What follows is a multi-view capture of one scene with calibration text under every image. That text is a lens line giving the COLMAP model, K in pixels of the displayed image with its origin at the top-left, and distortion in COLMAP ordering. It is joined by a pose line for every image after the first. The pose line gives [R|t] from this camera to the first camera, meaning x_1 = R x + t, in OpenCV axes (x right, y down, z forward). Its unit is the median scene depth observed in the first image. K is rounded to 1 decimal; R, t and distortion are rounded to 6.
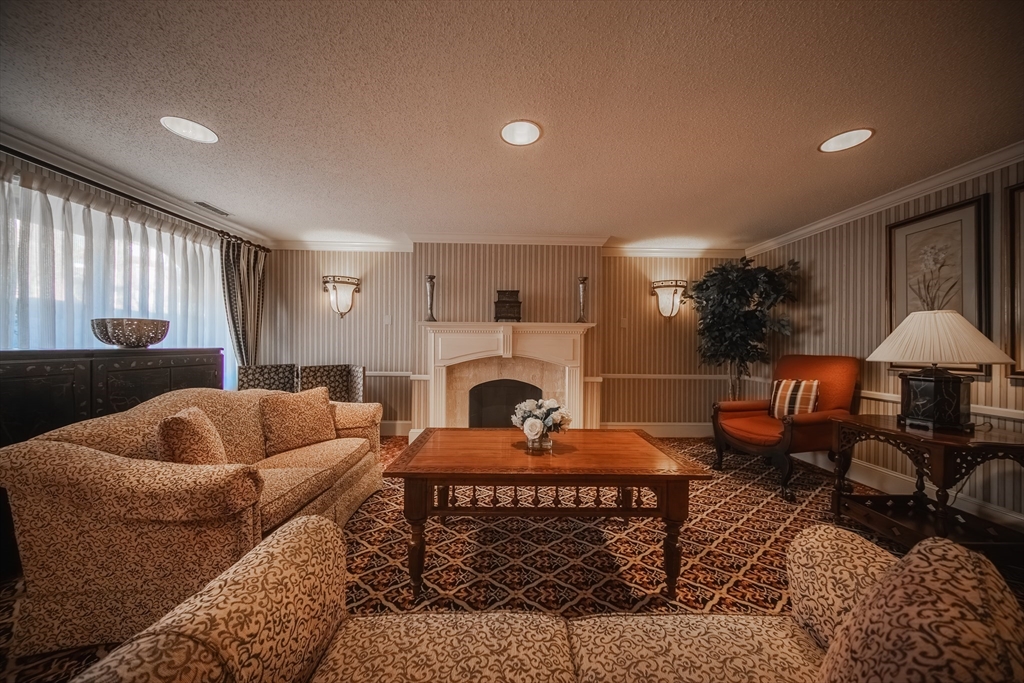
lens RADIAL K [[328.5, 0, 512.0], [0, 328.5, 341.5], [0, 0, 1]] dist [-0.000520, -0.000031]
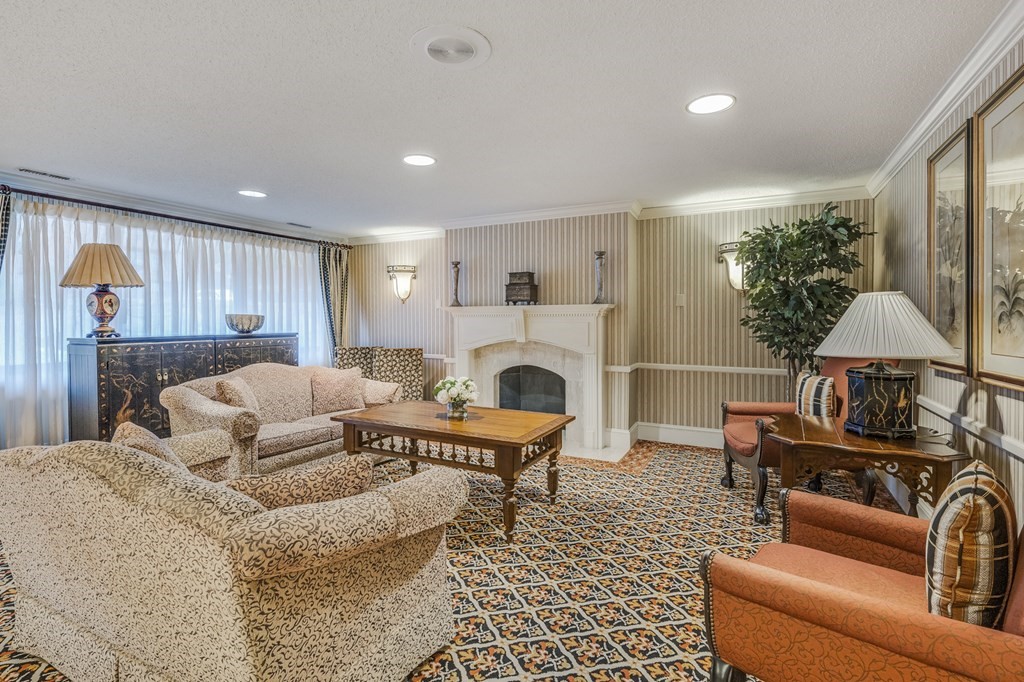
lens RADIAL K [[475.1, 0, 503.9], [0, 475.1, 328.2], [0, 0, 1]] dist [0.001944, 0.000380]
pose [[0.875332, -0.003345, -0.483510, 0.593441], [0.013118, 0.999772, 0.016832, -0.015603], [0.483344, -0.021076, 0.875177, -0.229437]]
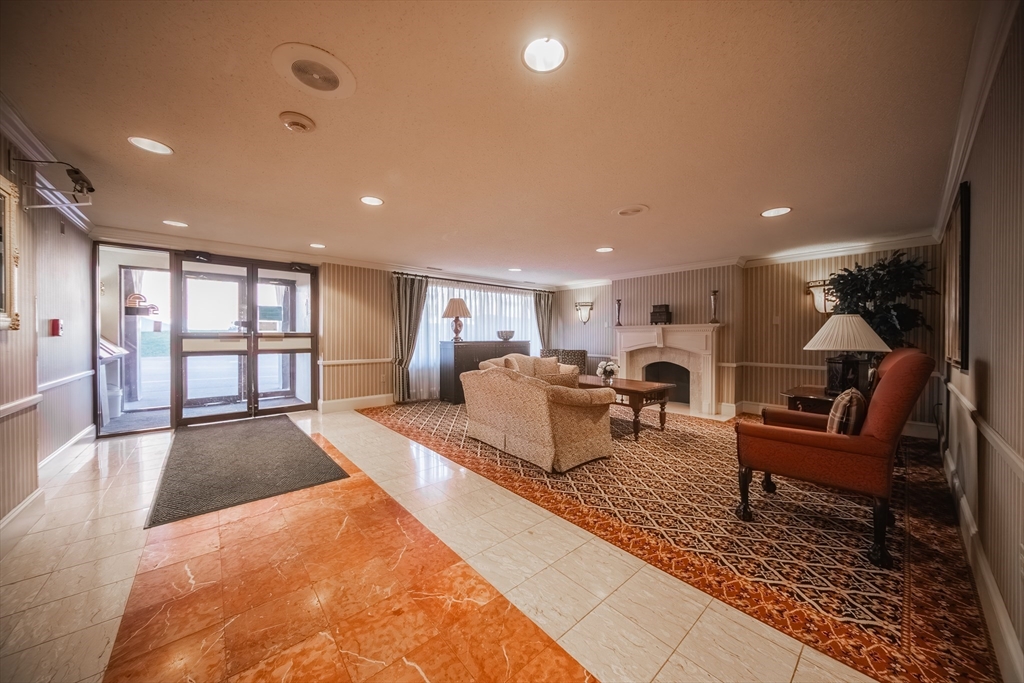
lens RADIAL K [[355.5, 0, 511.7], [0, 355.5, 330.2], [0, 0, 1]] dist [0.000585, 0.000004]
pose [[0.634469, -0.025391, -0.772531, 0.820999], [0.005223, 0.999578, -0.028564, 0.010475], [0.772931, 0.014088, 0.634334, -0.604084]]
